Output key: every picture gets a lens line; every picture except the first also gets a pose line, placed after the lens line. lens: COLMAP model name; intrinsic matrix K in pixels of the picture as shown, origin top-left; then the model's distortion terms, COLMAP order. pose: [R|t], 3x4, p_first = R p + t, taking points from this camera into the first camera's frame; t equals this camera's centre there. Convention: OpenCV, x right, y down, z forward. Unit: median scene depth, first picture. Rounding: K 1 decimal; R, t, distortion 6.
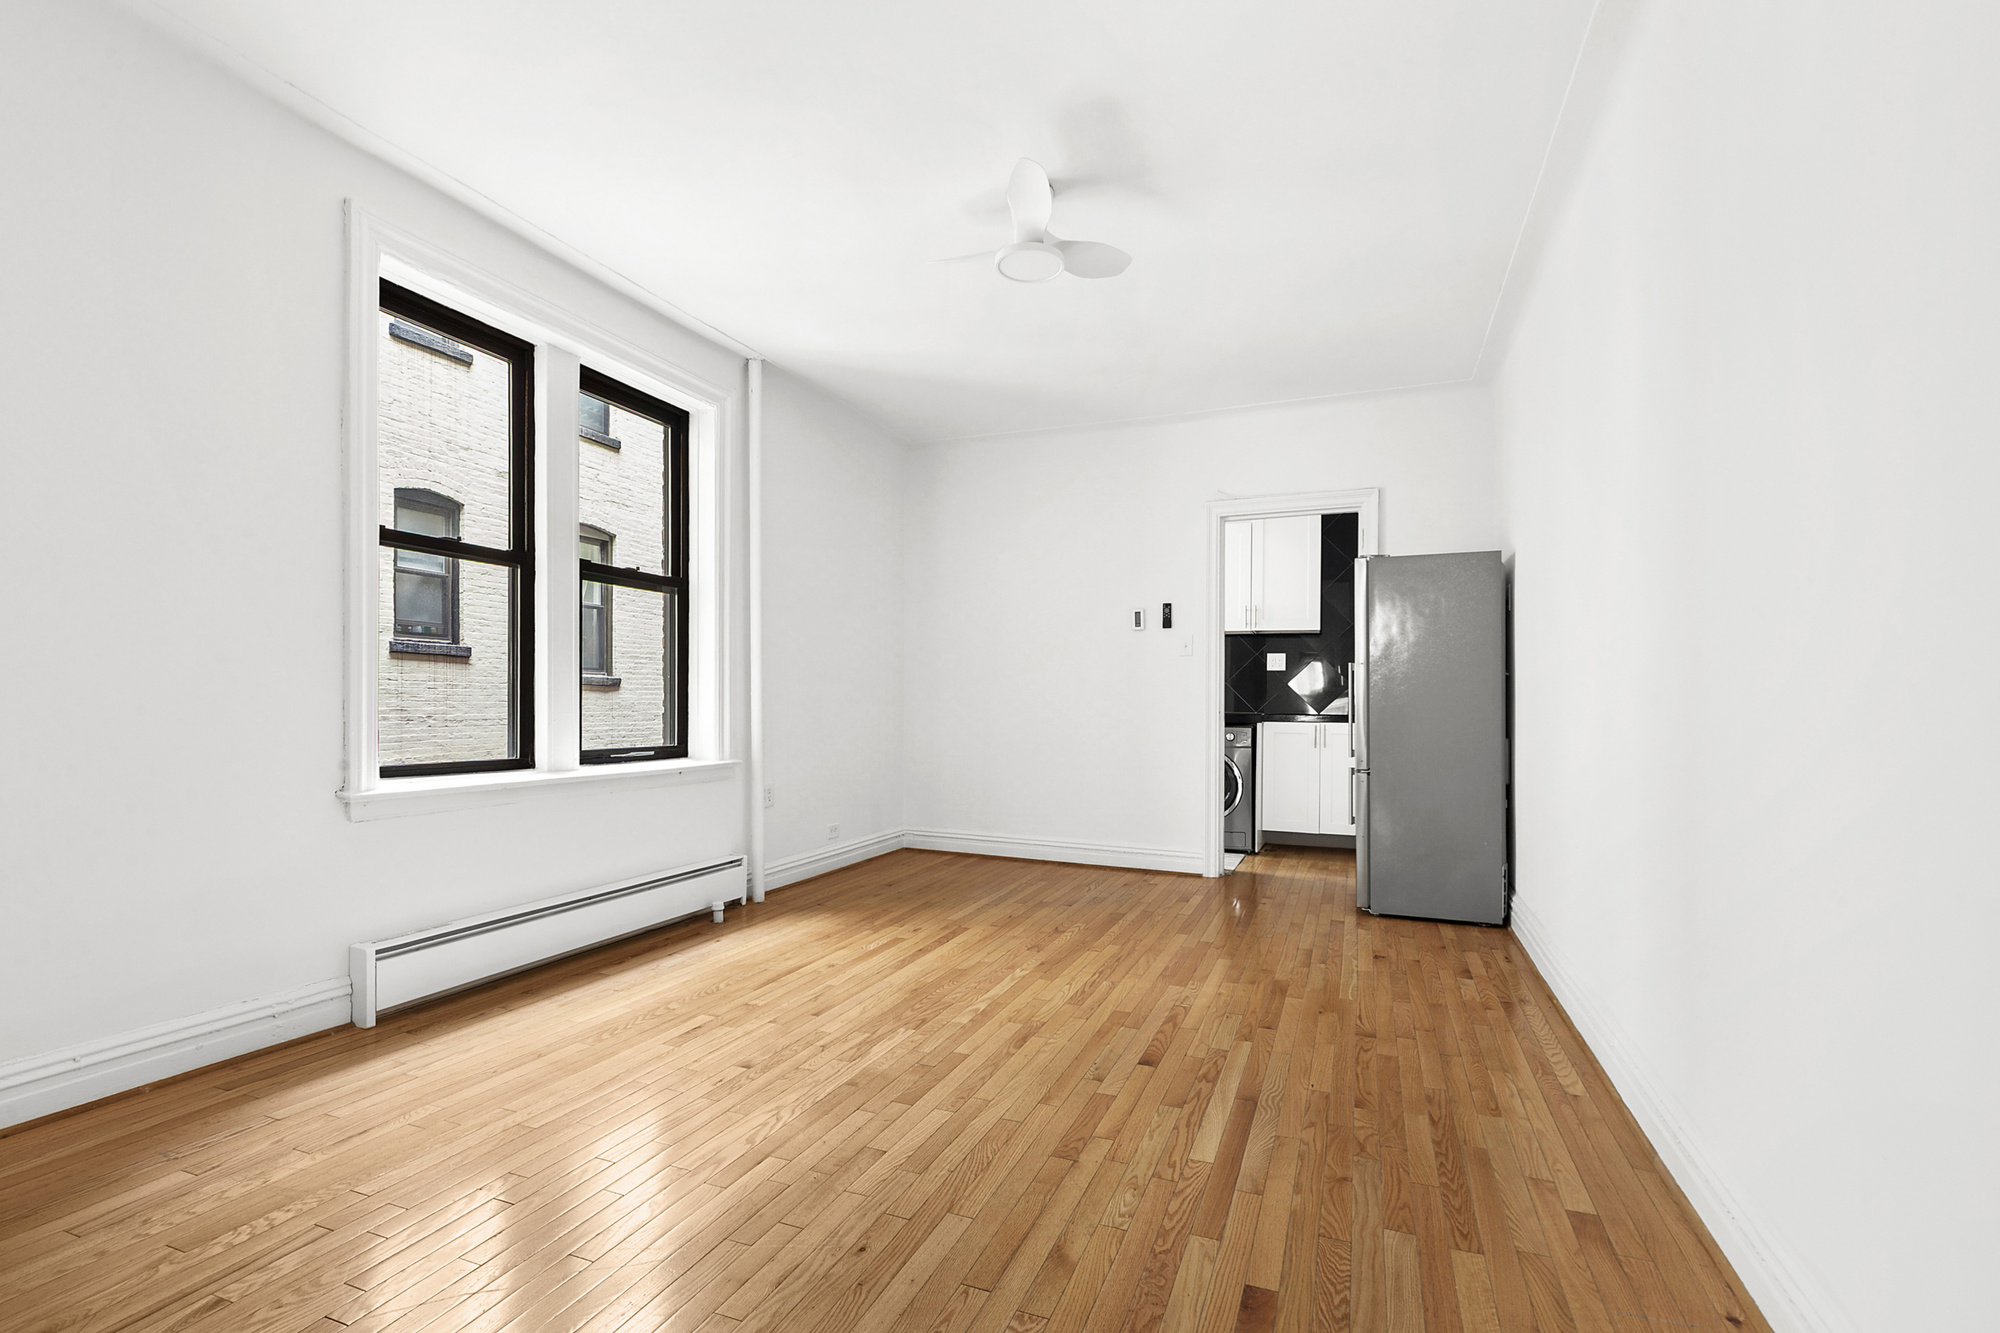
lens RADIAL K [[935.5, 0, 1000.3], [0, 935.5, 700.5], [0, 0, 1]] dist [0.002047, 0.000129]
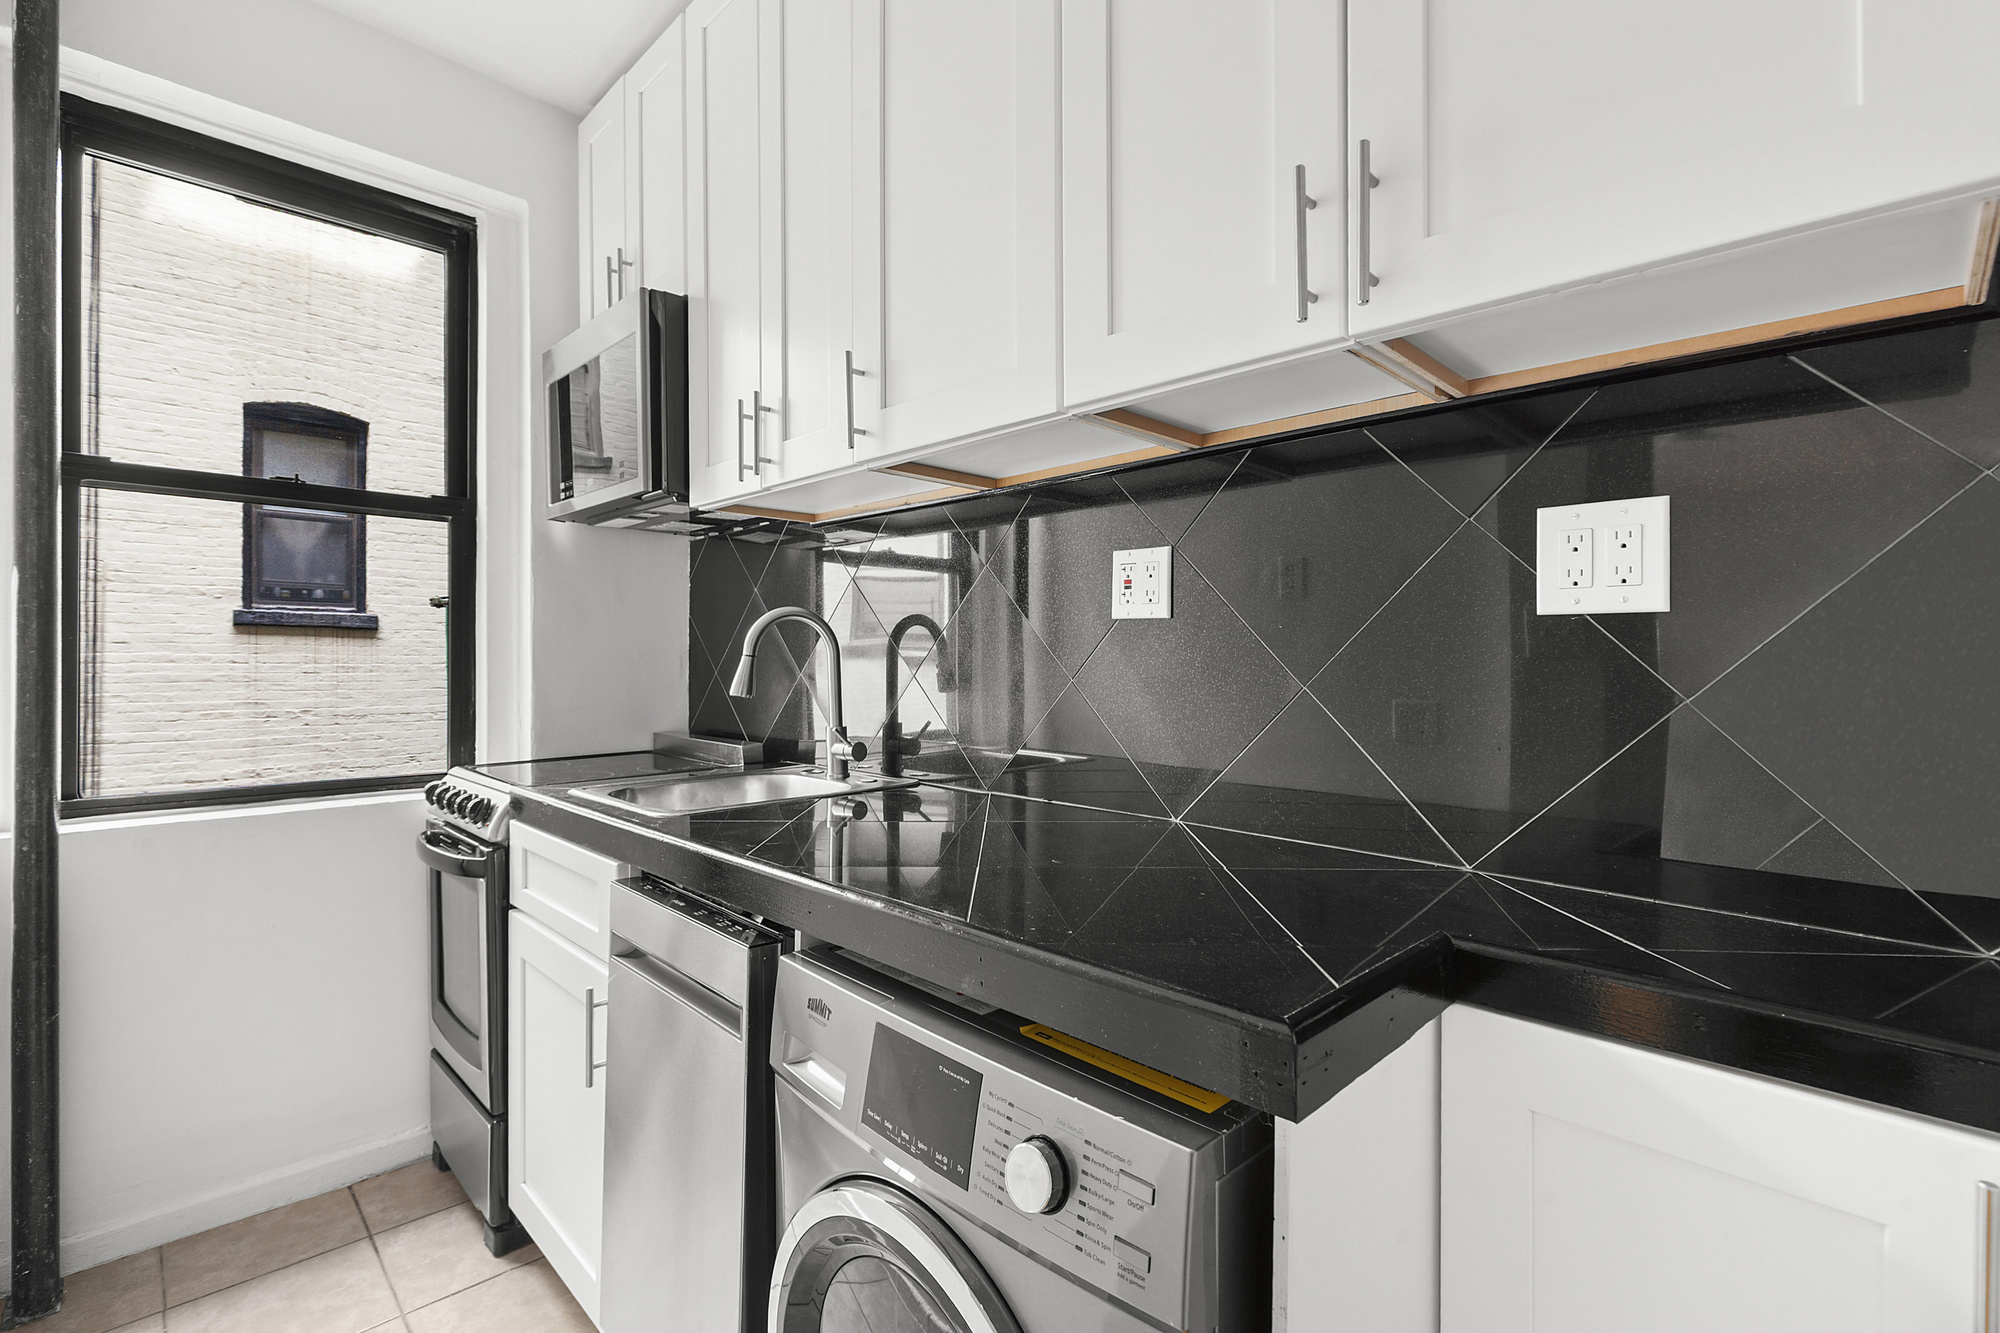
lens RADIAL K [[915.4, 0, 1000.0], [0, 915.4, 666.5], [0, 0, 1]] dist [-0.000864, -0.000259]
pose [[0.910151, -0.004509, -0.414252, 0.184640], [0.006447, 0.999974, 0.003282, -0.016726], [0.414226, -0.005658, 0.910156, 0.566863]]
